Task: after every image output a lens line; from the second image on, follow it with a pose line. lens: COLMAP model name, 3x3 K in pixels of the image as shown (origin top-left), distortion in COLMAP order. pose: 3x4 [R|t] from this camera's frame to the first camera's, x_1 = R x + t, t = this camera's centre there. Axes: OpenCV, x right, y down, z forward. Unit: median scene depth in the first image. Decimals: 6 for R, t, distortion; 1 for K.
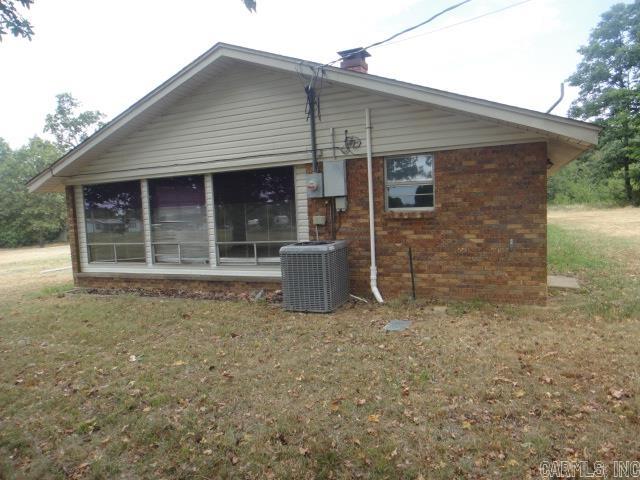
lens RADIAL K [[446.0, 0, 318.1], [0, 446.0, 237.6], [0, 0, 1]] dist [0.004985, 0.000870]
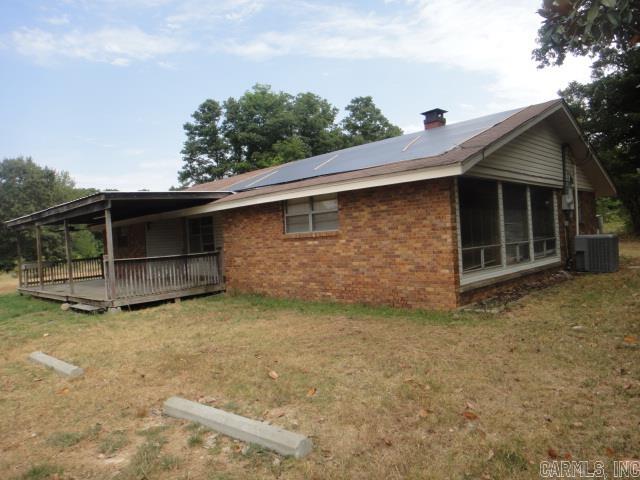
lens RADIAL K [[446.0, 0, 318.1], [0, 446.0, 237.6], [0, 0, 1]] dist [0.004985, 0.000870]
pose [[0.344851, 0.030636, 0.938157, -1.589151], [0.107643, 0.991583, -0.071949, 0.026636], [-0.932465, 0.125798, 0.338650, 1.126008]]
